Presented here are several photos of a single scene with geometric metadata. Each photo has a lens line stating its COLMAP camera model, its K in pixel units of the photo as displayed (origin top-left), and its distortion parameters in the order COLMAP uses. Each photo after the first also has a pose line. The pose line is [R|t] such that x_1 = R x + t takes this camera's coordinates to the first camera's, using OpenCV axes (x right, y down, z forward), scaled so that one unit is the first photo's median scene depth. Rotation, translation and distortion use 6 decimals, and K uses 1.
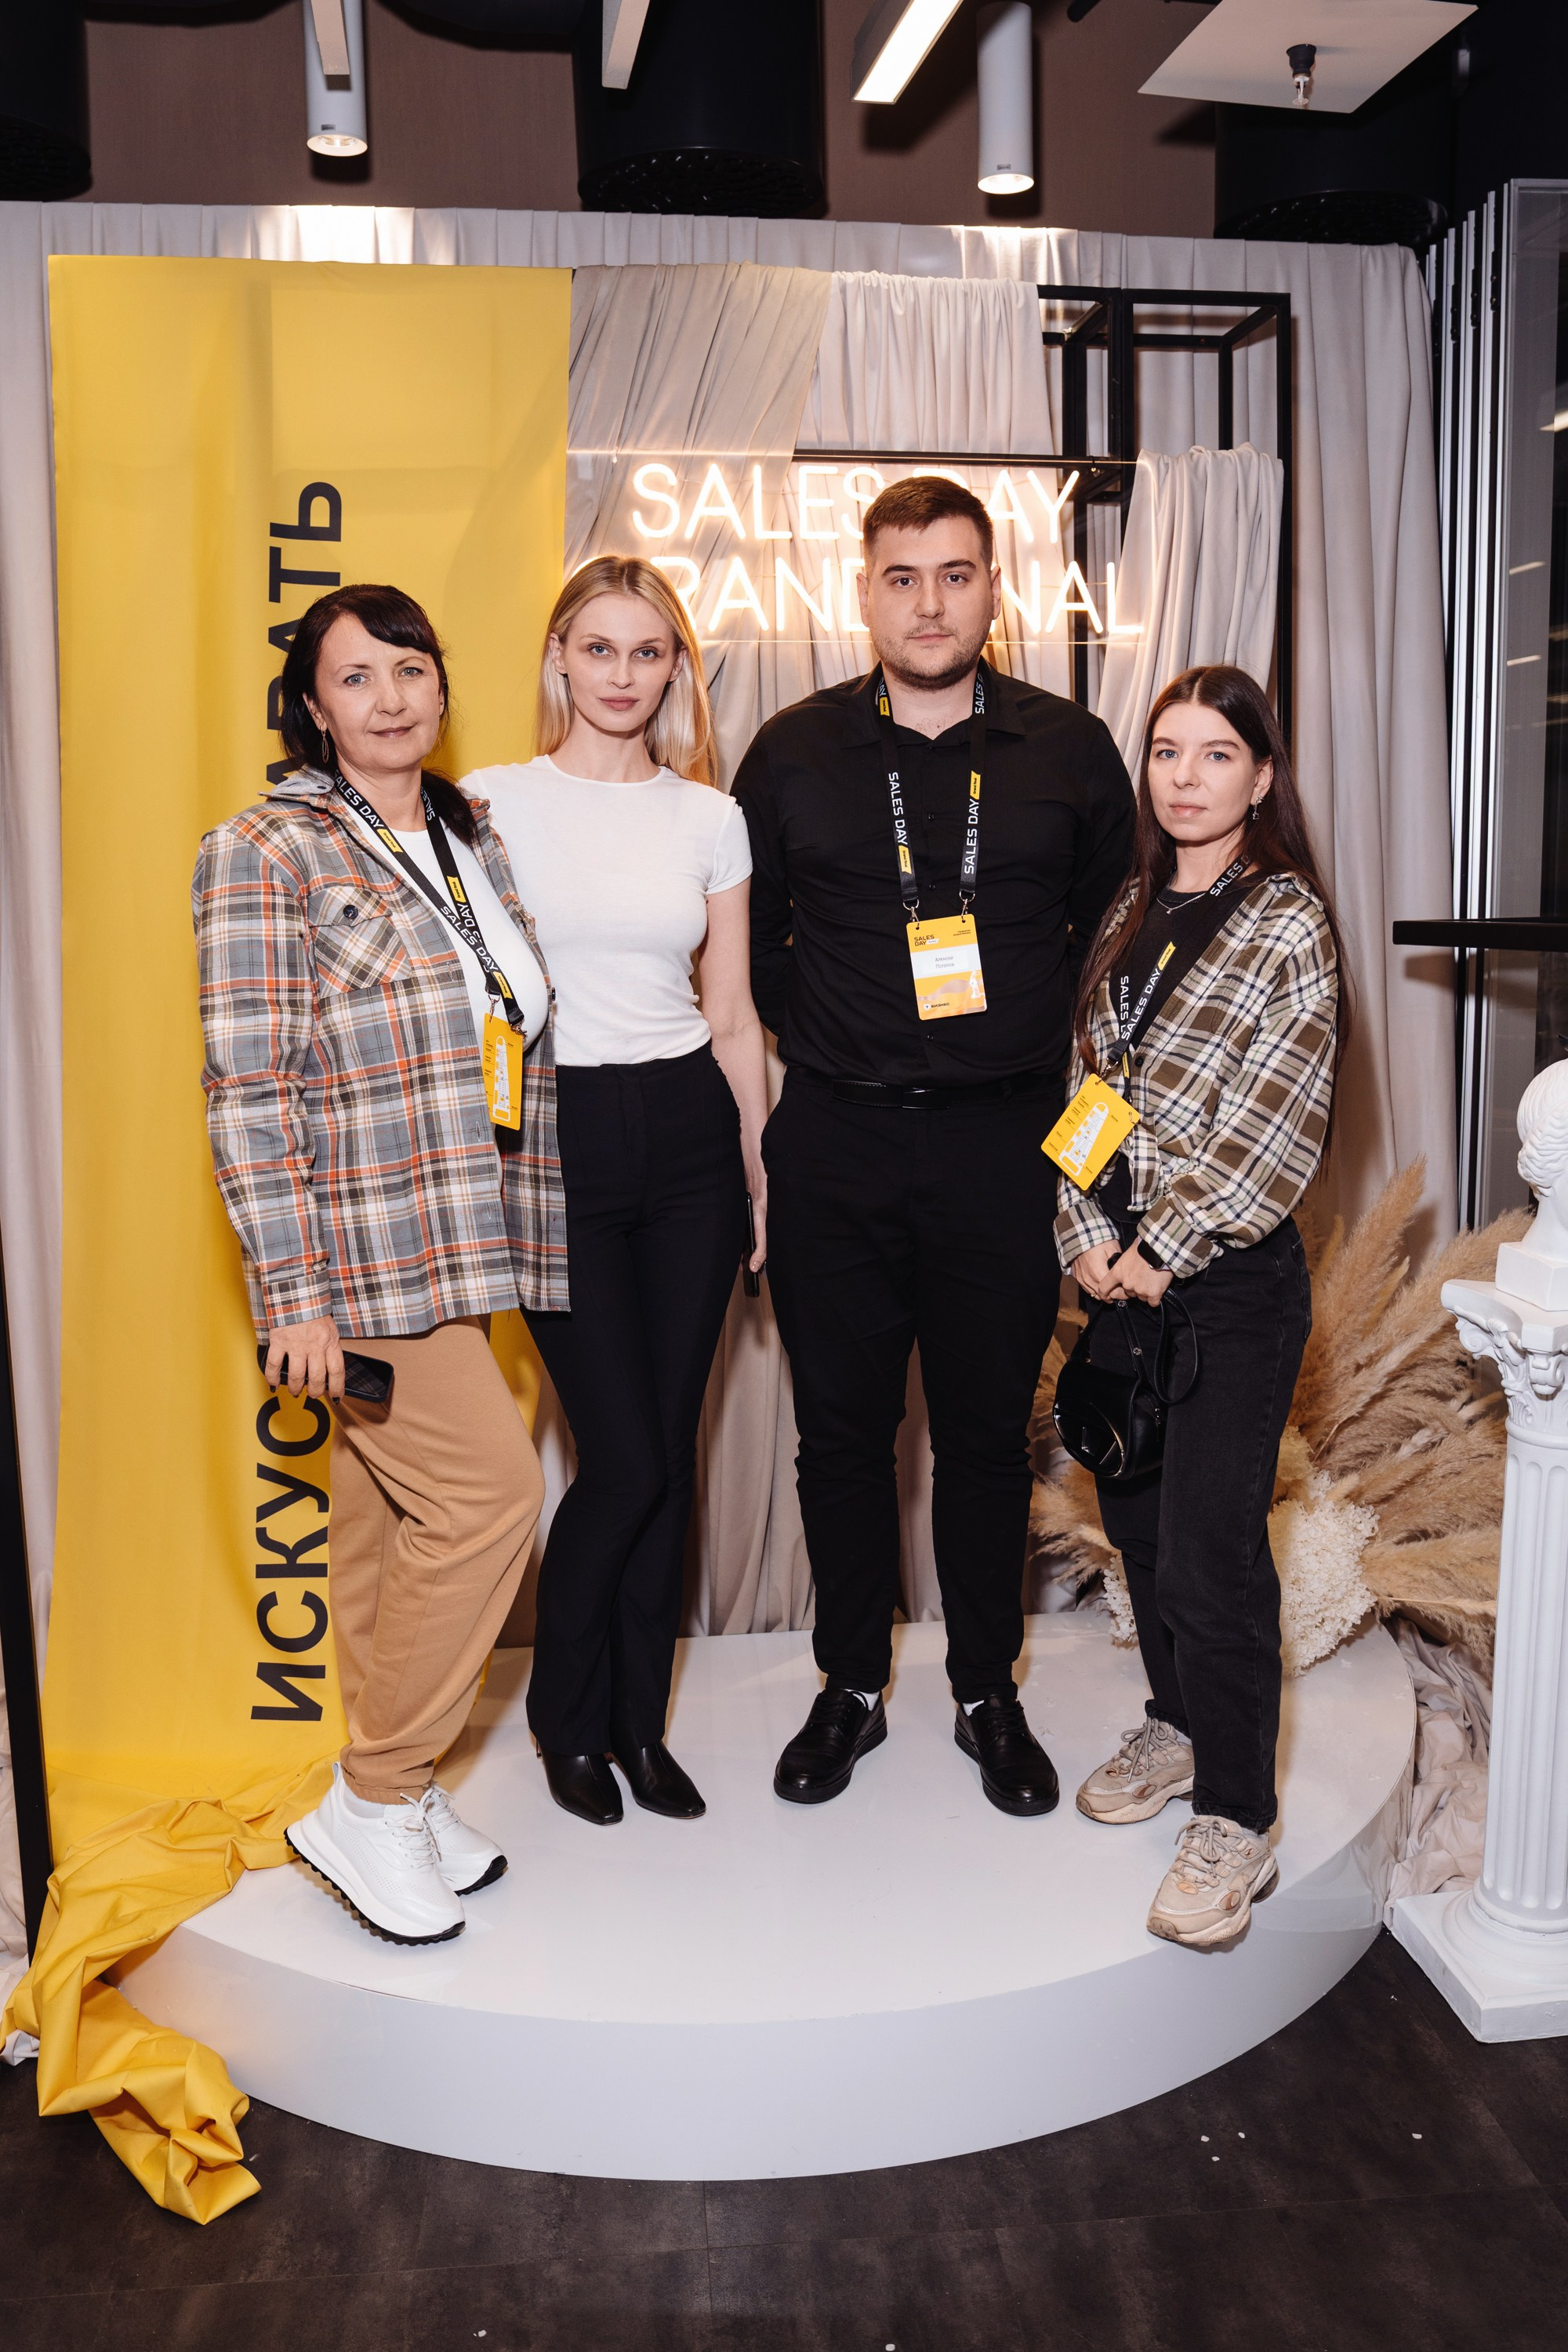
lens RADIAL K [[1875.7, 0, 785.0], [0, 1875.7, 1125.1], [0, 0, 1]] dist [-0.044366, 0.027960]
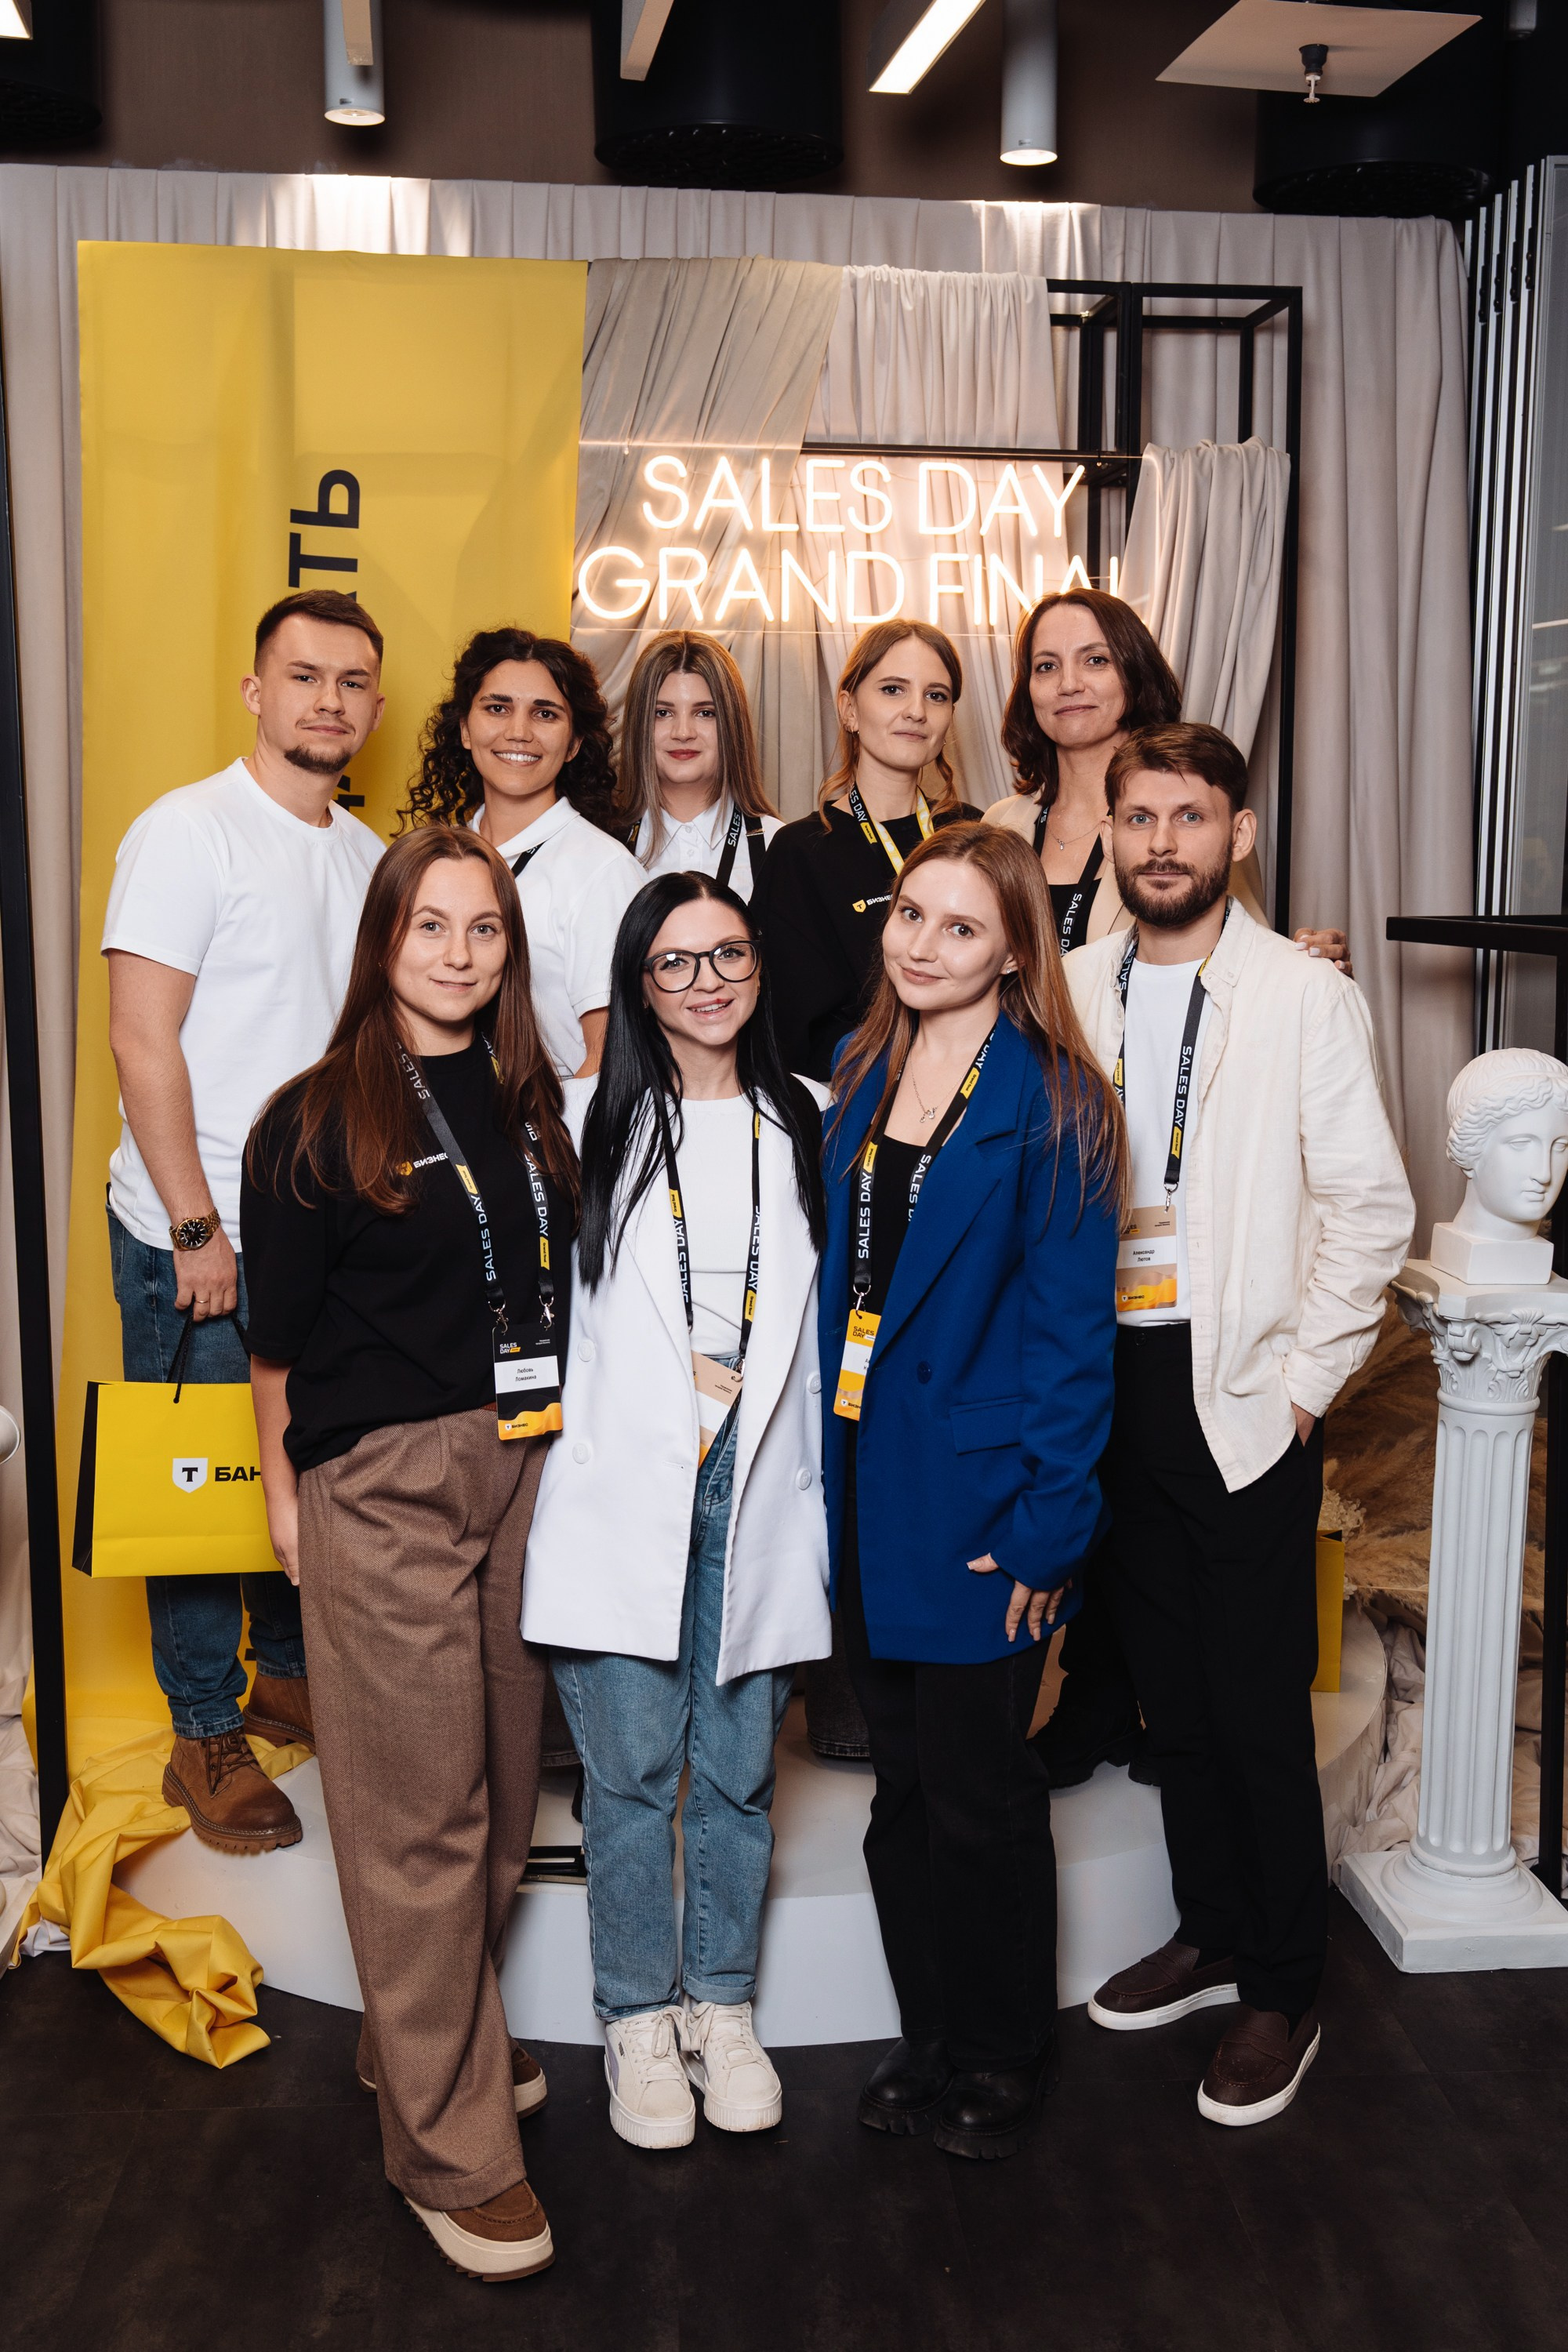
lens RADIAL K [[2400.5, 0, 802.6], [0, 2400.5, 1175.0], [0, 0, 1]] dist [0.022396, 0.000000]
pose [[0.999656, 0.021245, -0.015404, 0.033839], [-0.021066, 0.999710, 0.011705, 0.022414], [0.015648, -0.011377, 0.999813, -0.319323]]
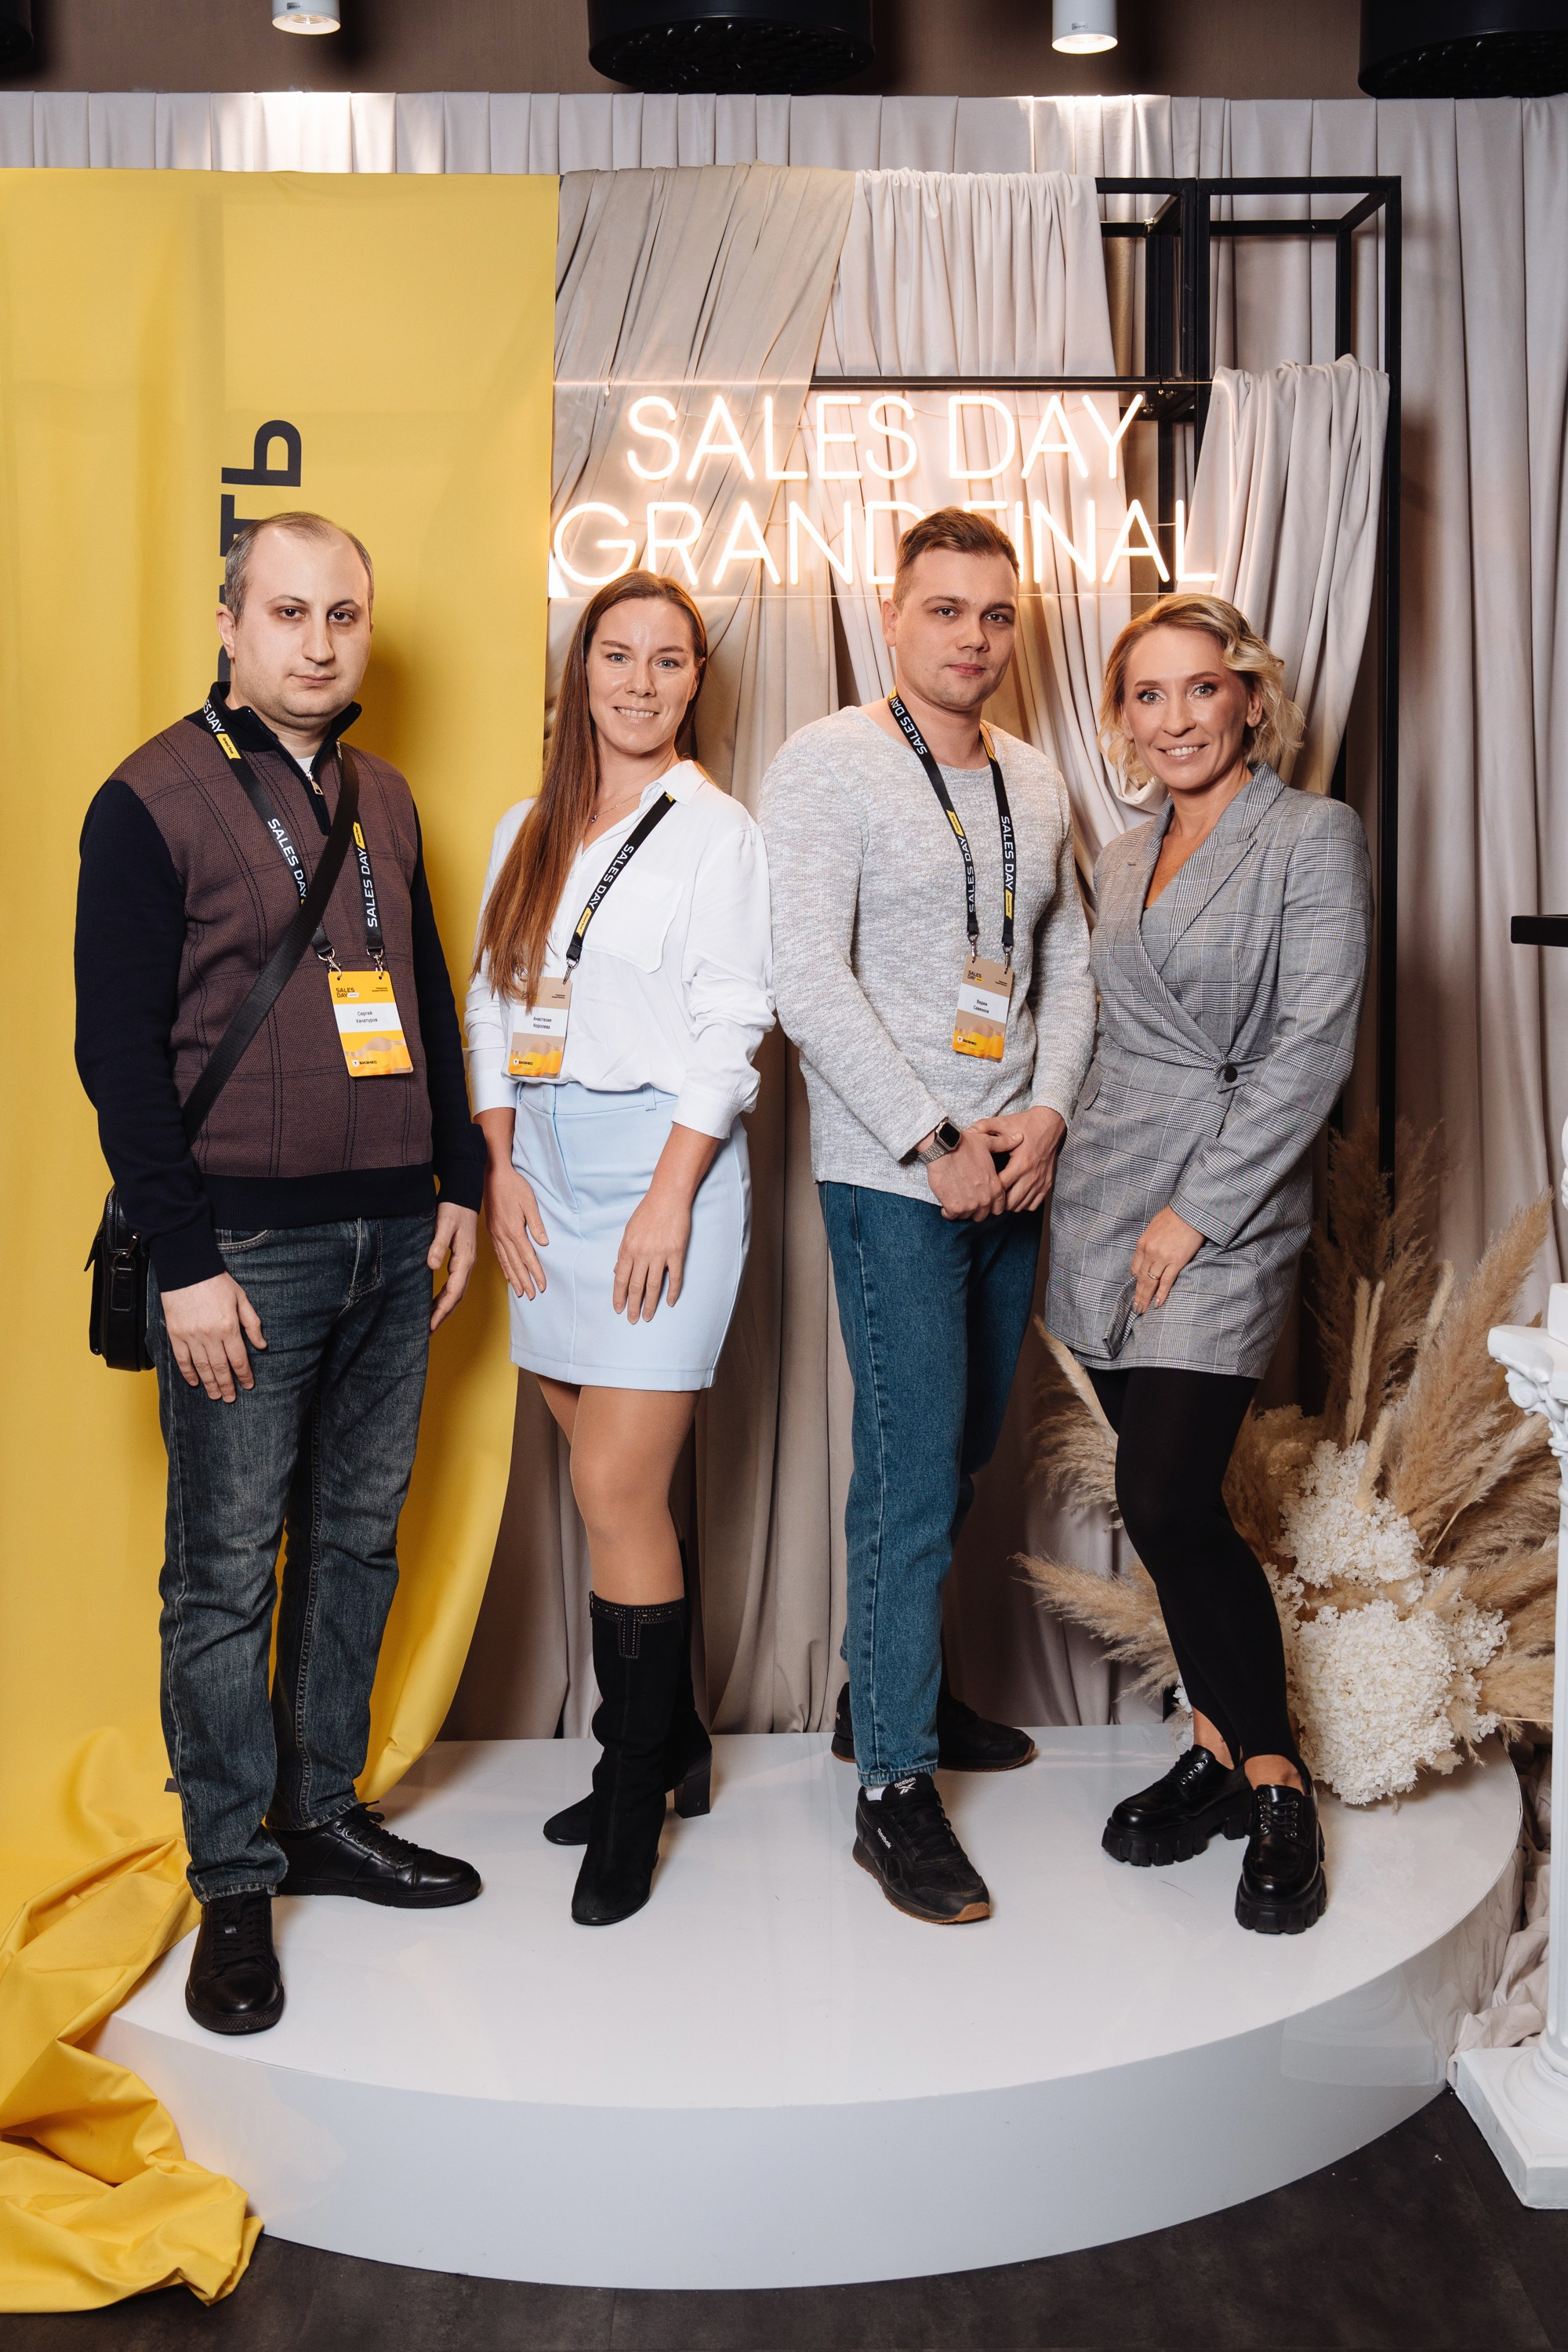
lens RADIAL K [[2551.9, 0, 812.0], [0, 2551.9, 1146.9], [0, 0, 1]] dist [0.053508, 0.000000]
pose [[0.996027, 0.012749, -0.088134, 0.116718], [-0.014033, 0.999804, -0.013969, 0.017435], [0.087939, 0.015150, 0.996011, -0.198204]]
